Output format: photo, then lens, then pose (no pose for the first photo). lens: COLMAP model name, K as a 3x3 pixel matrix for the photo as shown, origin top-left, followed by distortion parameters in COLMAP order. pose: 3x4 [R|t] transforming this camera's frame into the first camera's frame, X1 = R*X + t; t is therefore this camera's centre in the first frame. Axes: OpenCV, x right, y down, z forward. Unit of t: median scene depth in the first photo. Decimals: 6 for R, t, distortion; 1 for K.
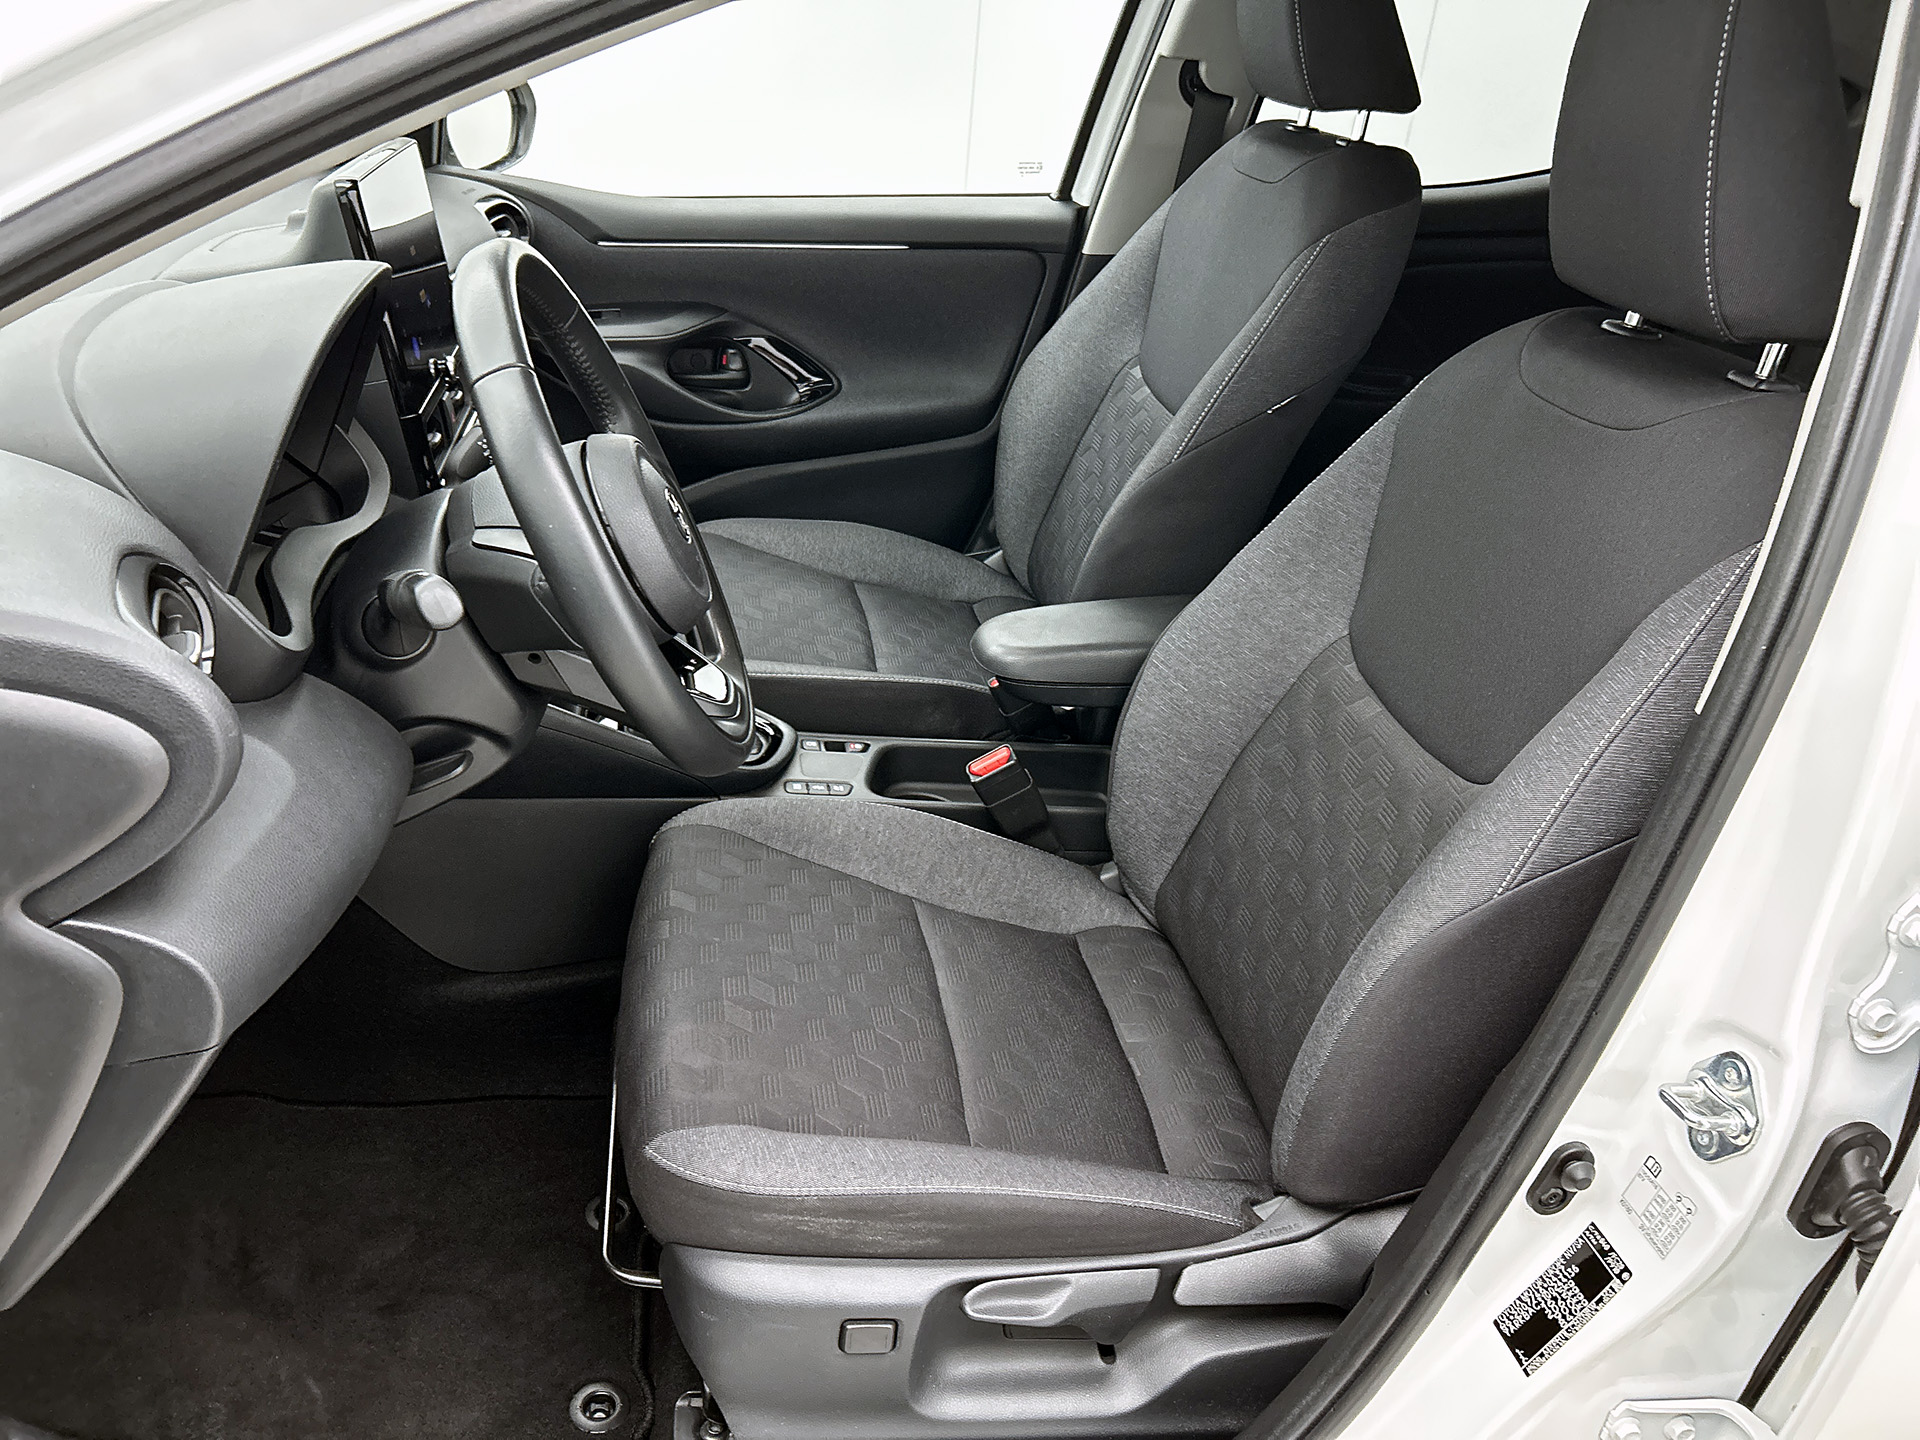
lens RADIAL K [[1476.2, 0, 983.2], [0, 1476.2, 716.8], [0, 0, 1]] dist [0.025416, -0.038690]
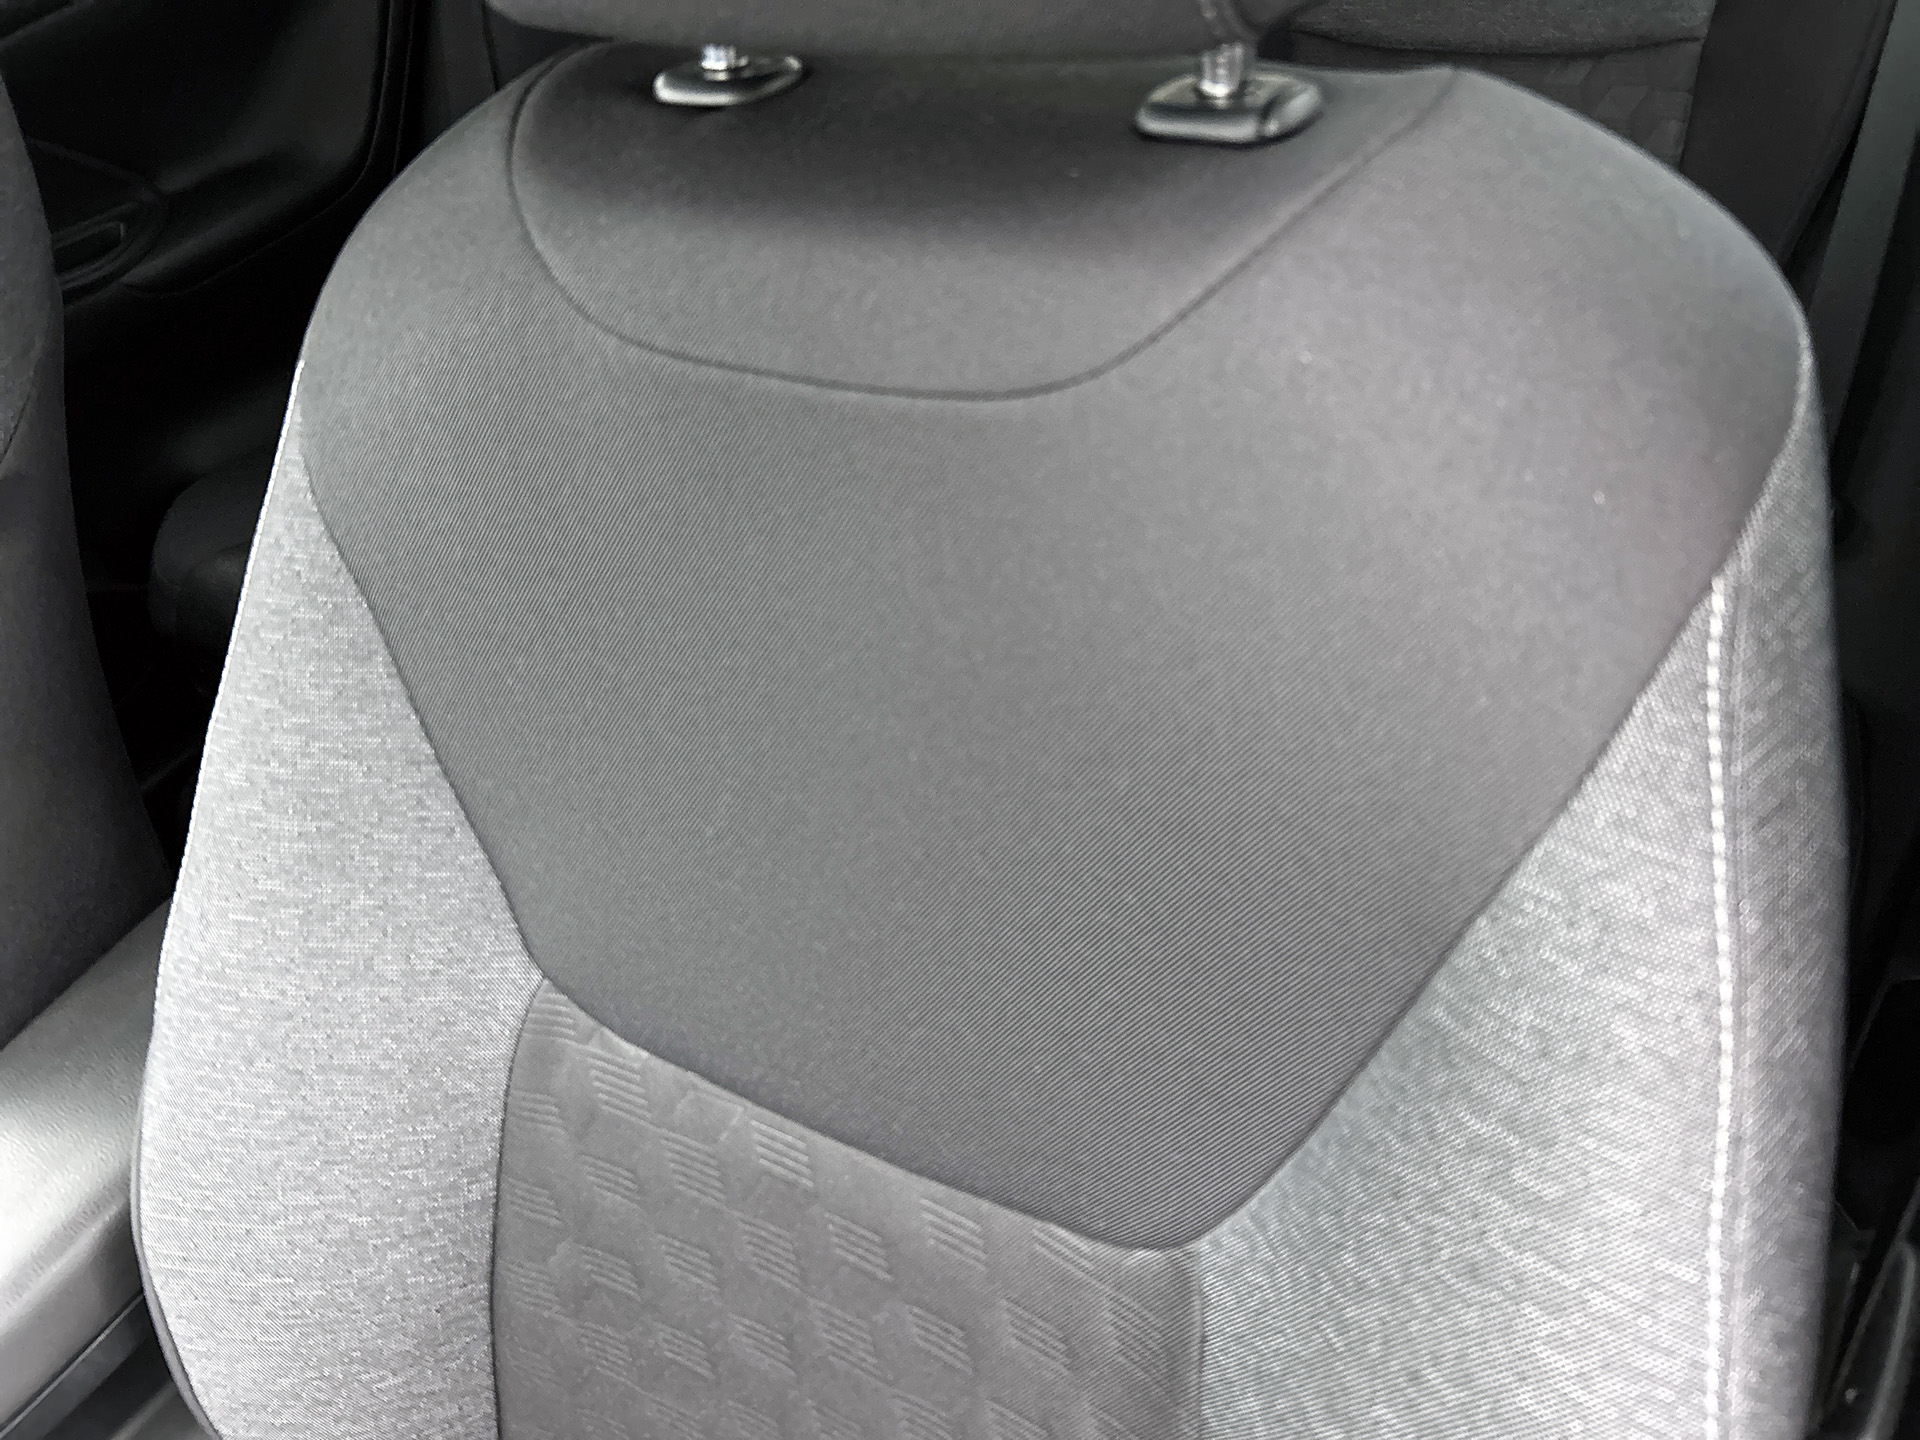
lens RADIAL K [[1476.2, 0, 983.2], [0, 1476.2, 716.8], [0, 0, 1]] dist [0.025416, -0.038690]
pose [[0.616005, -0.617716, 0.488841, 0.160254], [0.498233, 0.786187, 0.365614, -0.211146], [-0.610166, 0.018337, 0.792062, 0.570725]]
